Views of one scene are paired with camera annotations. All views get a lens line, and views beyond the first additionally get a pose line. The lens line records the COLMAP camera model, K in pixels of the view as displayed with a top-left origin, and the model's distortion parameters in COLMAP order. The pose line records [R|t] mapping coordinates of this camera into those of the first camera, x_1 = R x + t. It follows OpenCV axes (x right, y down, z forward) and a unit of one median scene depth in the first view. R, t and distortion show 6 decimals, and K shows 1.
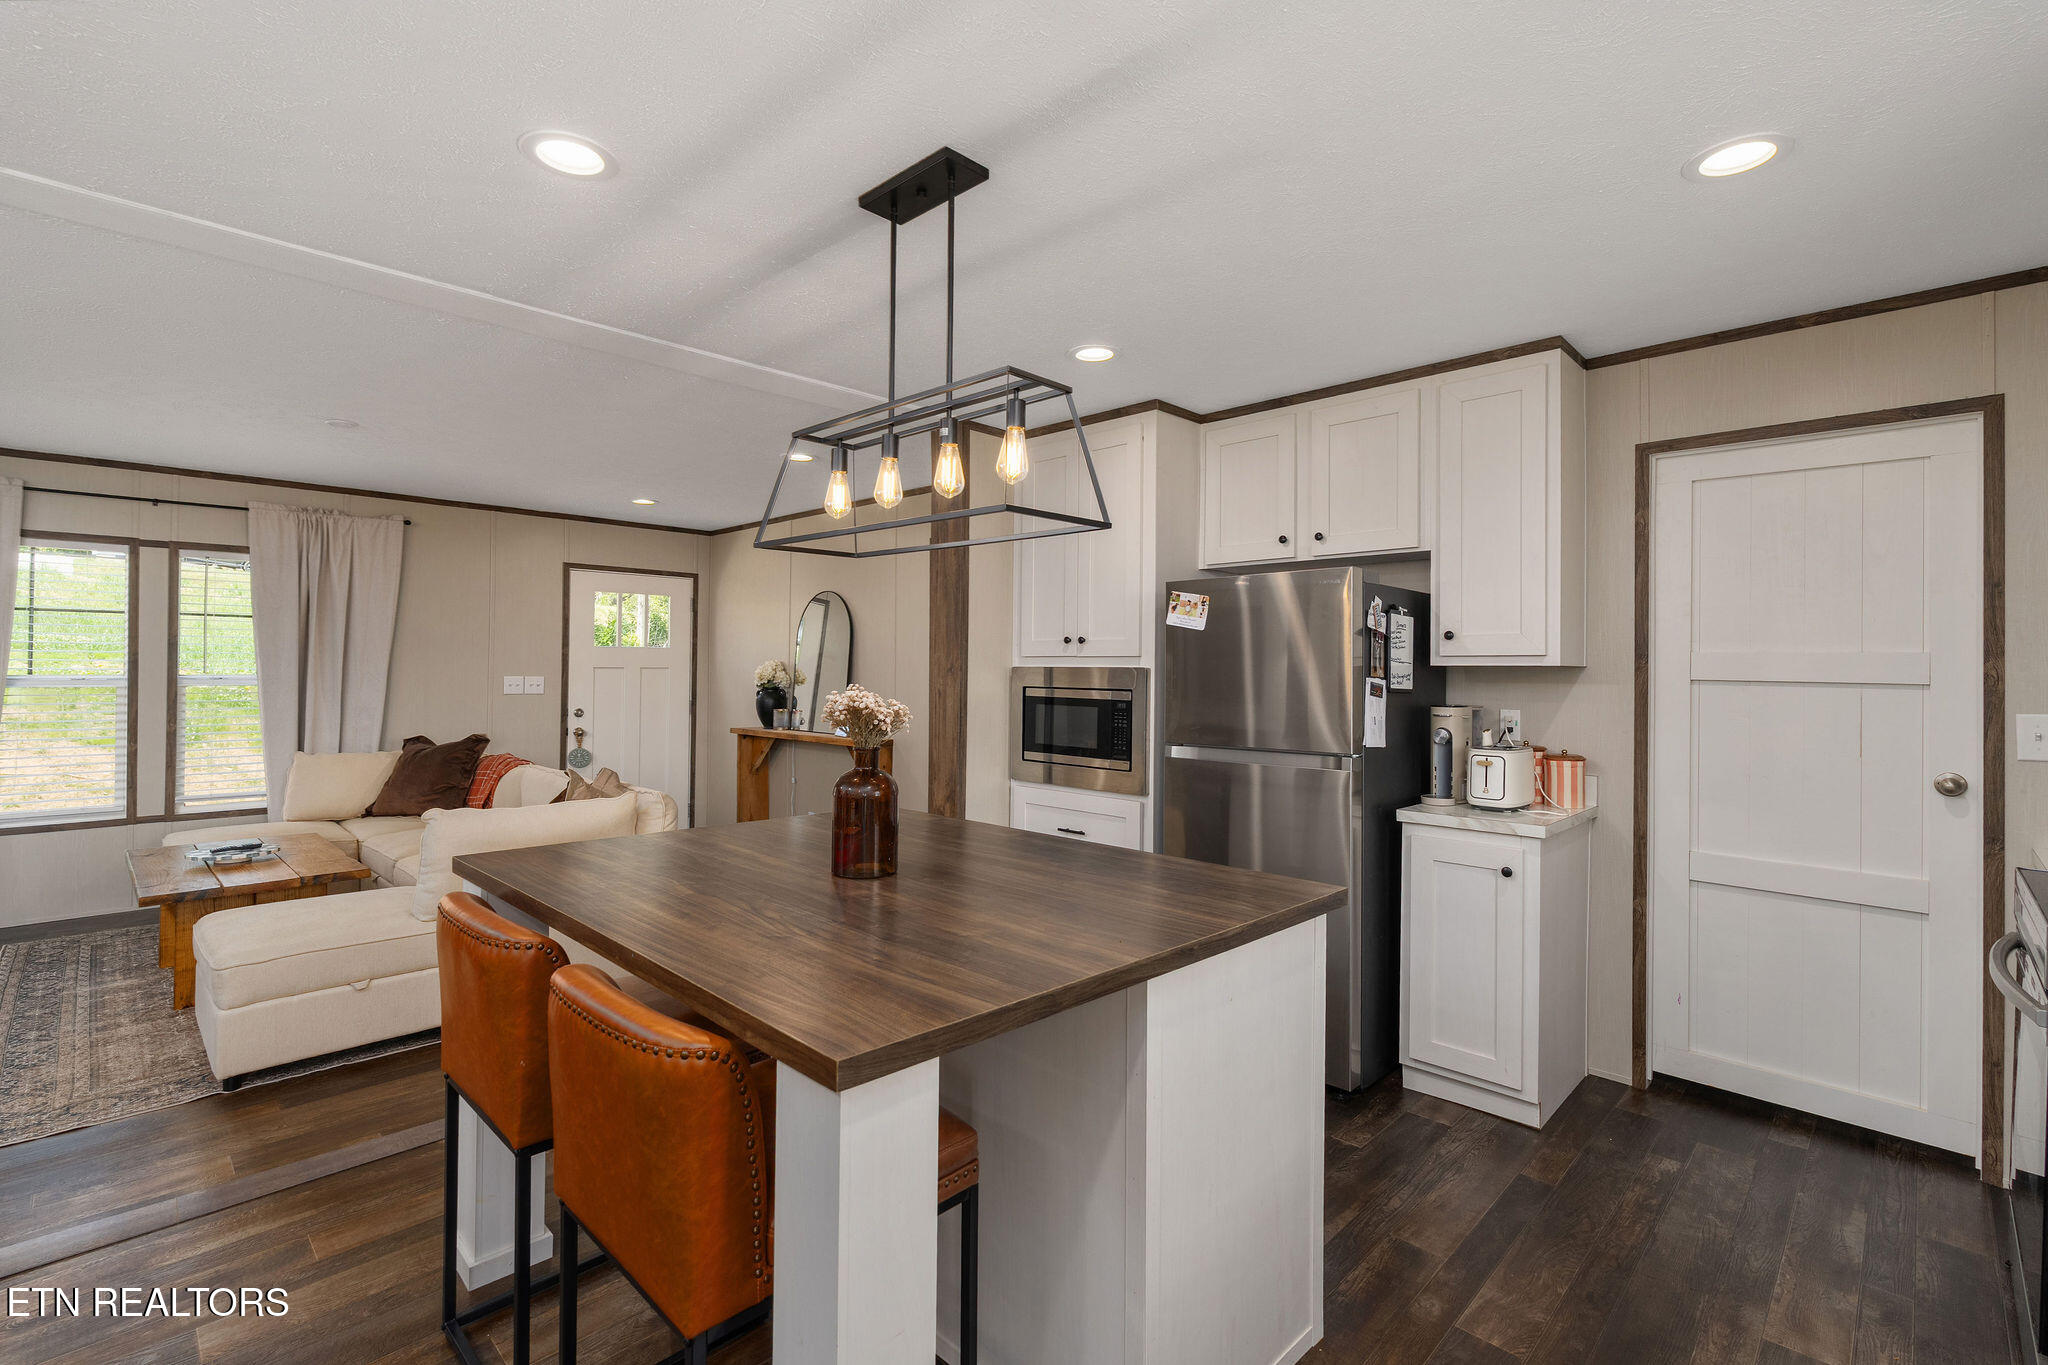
lens RADIAL K [[909.9, 0, 1023.1], [0, 909.9, 657.5], [0, 0, 1]] dist [-0.007657, 0.002501]
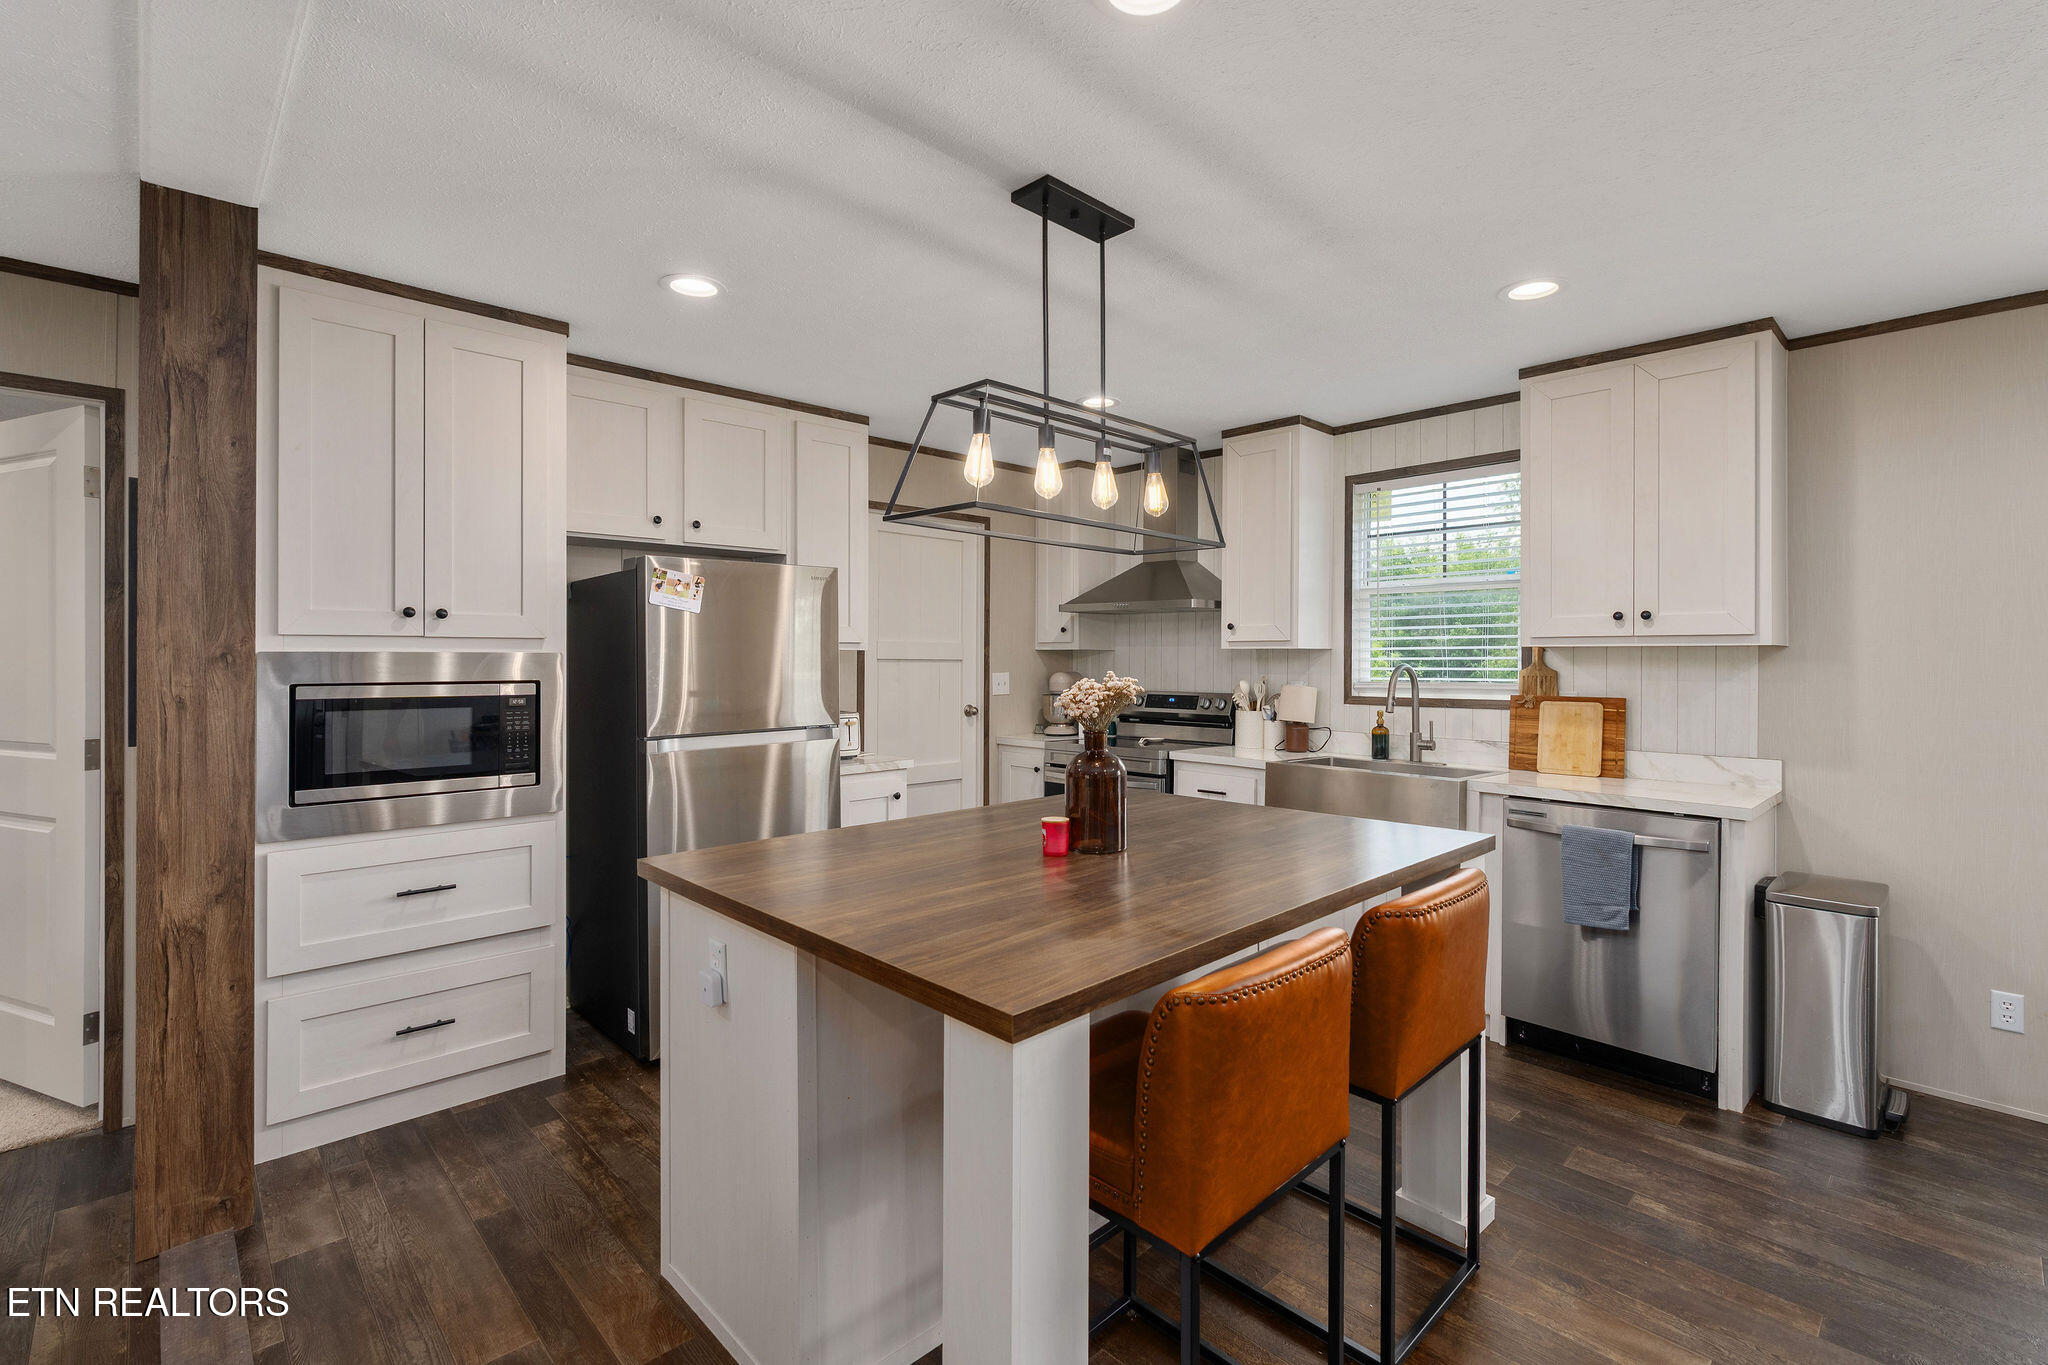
lens RADIAL K [[909.9, 0, 1027.6], [0, 909.9, 653.5], [0, 0, 1]] dist [-0.007657, 0.002501]
pose [[0.034074, -0.006286, 0.999400, -0.759292], [-0.012990, 0.999893, 0.006732, 0.001749], [-0.999335, -0.013211, 0.033989, 0.646704]]
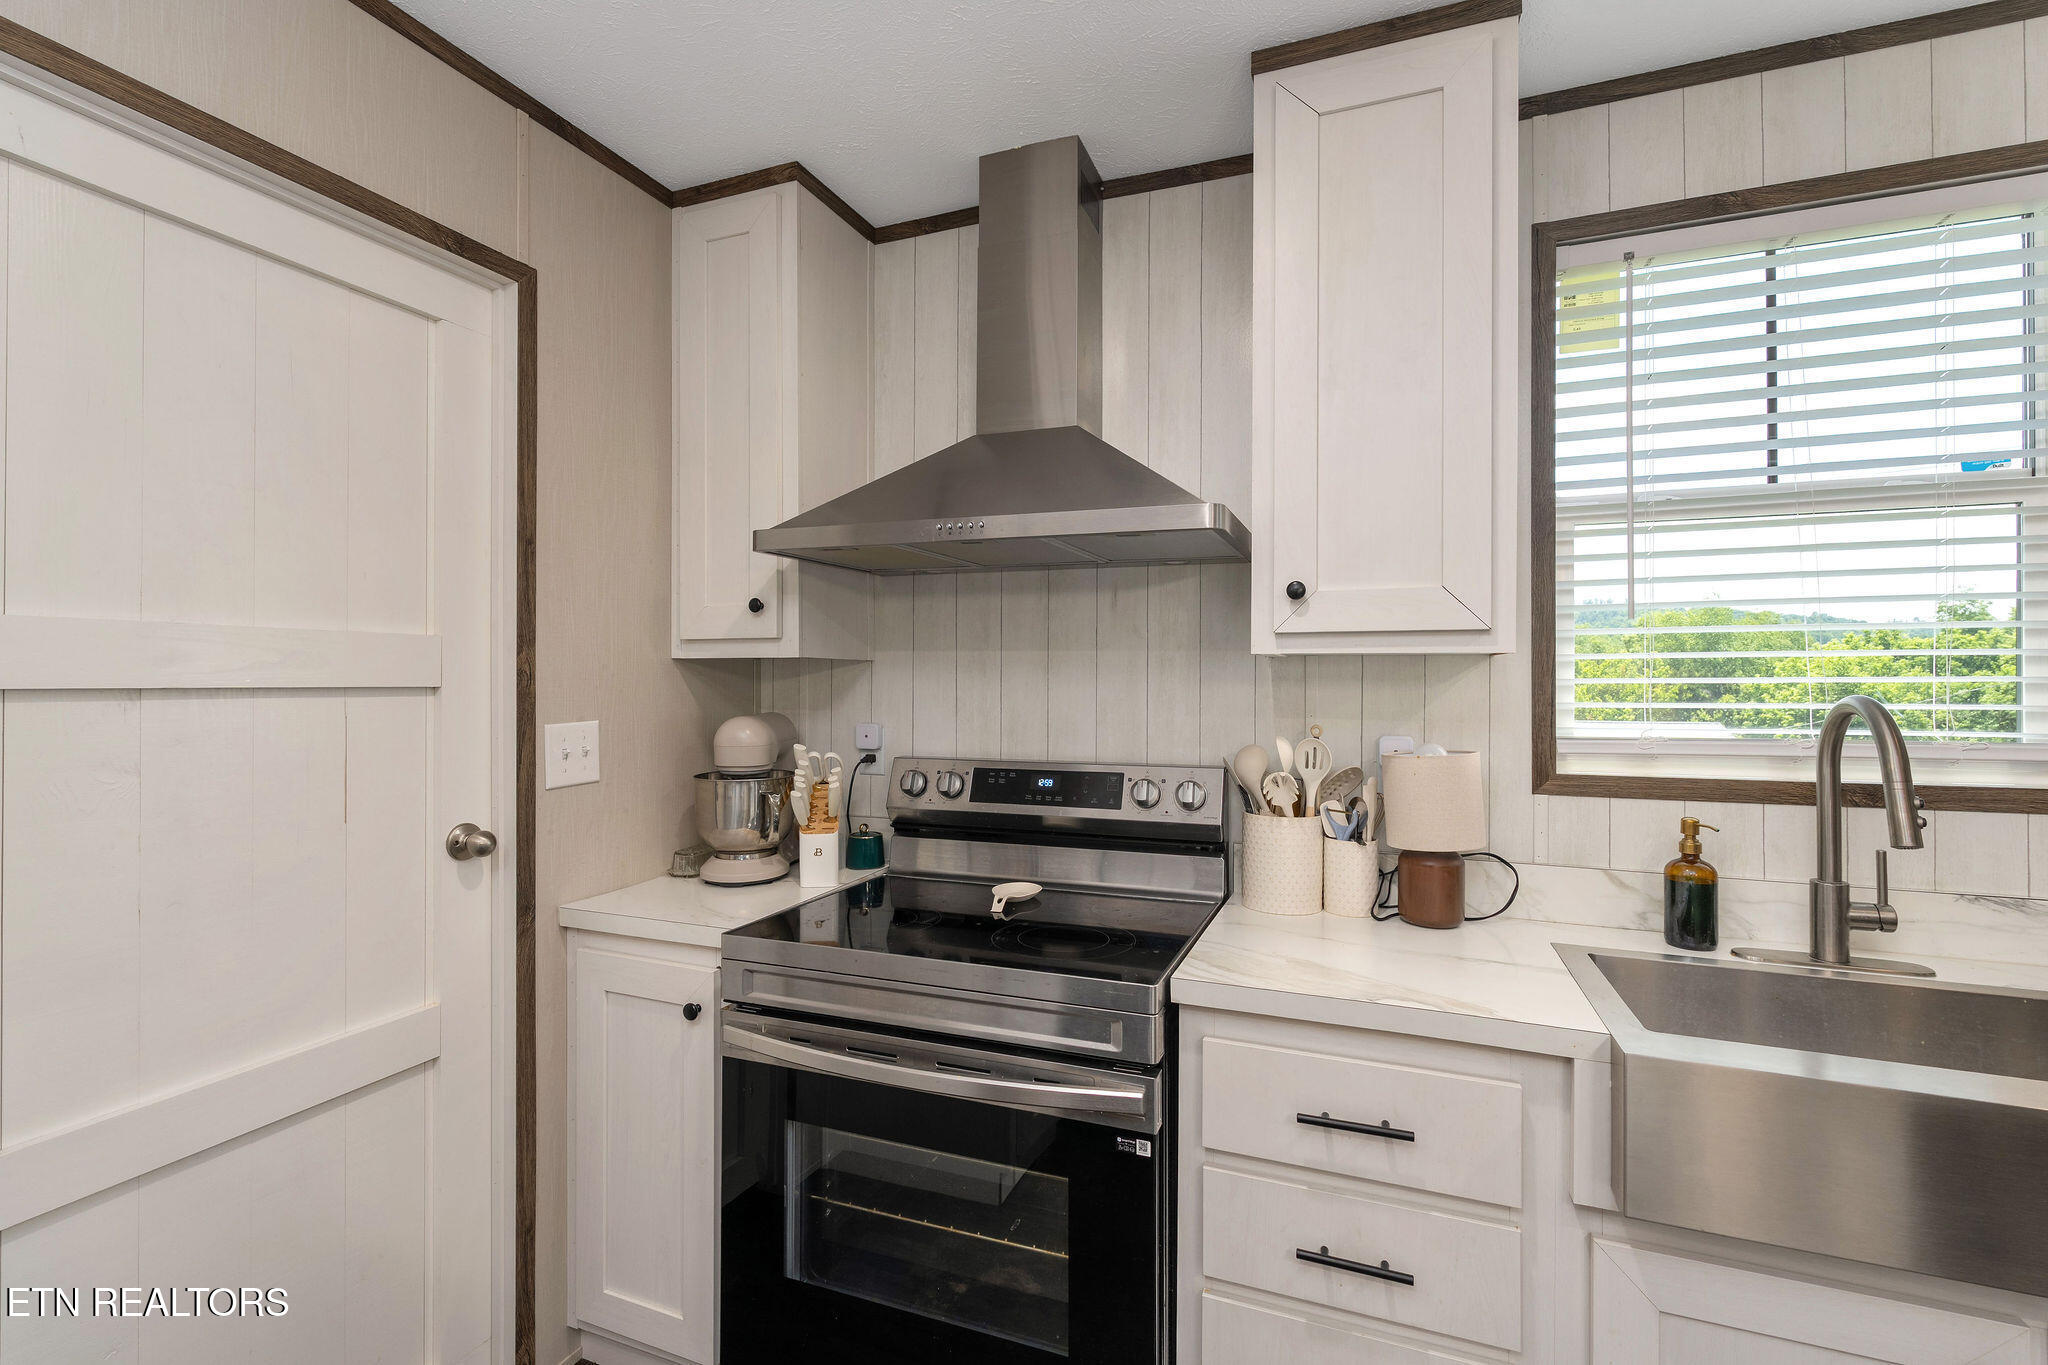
lens RADIAL K [[909.9, 0, 1024.4], [0, 909.9, 671.7], [0, 0, 1]] dist [-0.007657, 0.002501]
pose [[-0.387818, -0.008637, 0.921695, 0.219243], [-0.014268, 0.999893, 0.003366, 0.009587], [-0.921625, -0.011845, -0.387900, 0.708717]]
